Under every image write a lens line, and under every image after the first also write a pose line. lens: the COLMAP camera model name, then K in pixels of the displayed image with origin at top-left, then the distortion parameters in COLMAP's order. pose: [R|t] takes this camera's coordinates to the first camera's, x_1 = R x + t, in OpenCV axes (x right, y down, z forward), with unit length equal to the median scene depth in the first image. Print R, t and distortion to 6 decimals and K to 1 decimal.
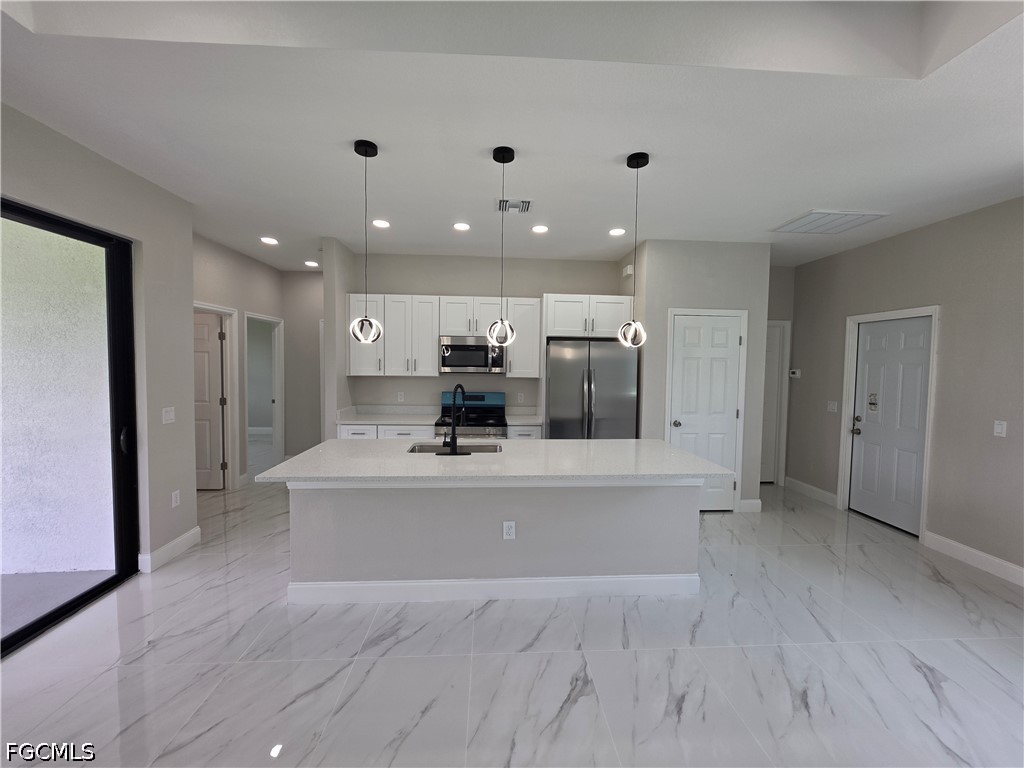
lens RADIAL K [[413.5, 0, 512.5], [0, 413.5, 381.3], [0, 0, 1]] dist [-0.000864, -0.000036]
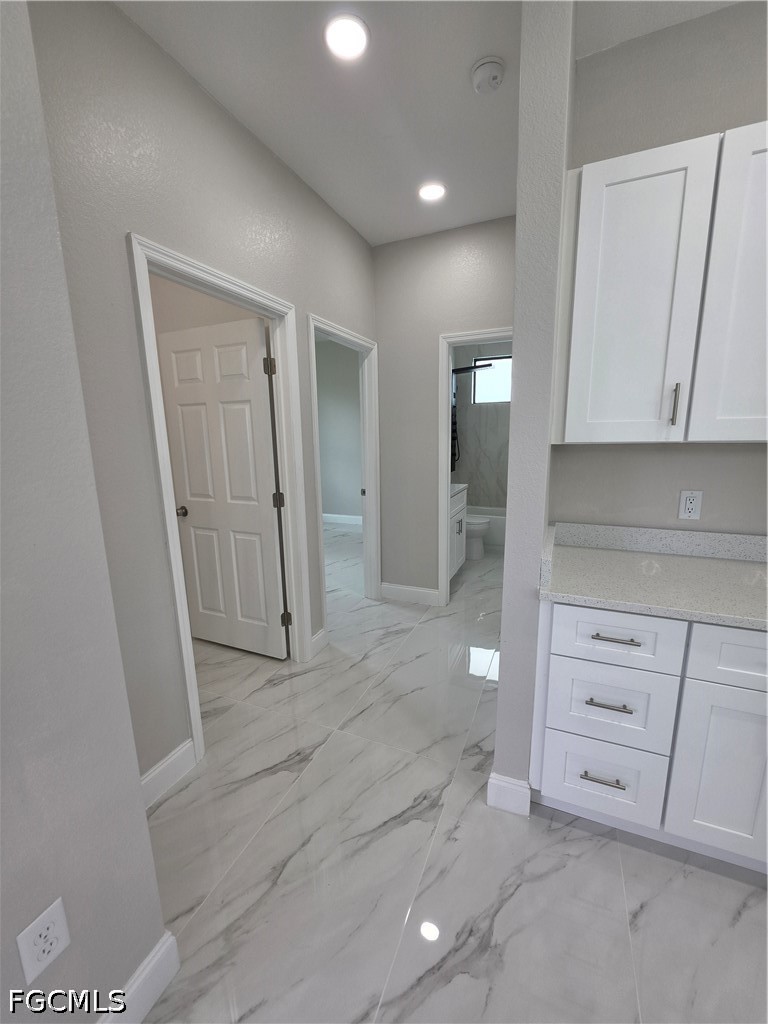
lens RADIAL K [[412.0, 0, 384.0], [0, 412.0, 512.0], [0, 0, 1]] dist [-0.000832, 0.000184]
pose [[0.891655, 0.056097, -0.449226, -0.376775], [0.009721, 0.989692, 0.142884, -0.008260], [0.452611, -0.131771, 0.881918, 0.645618]]
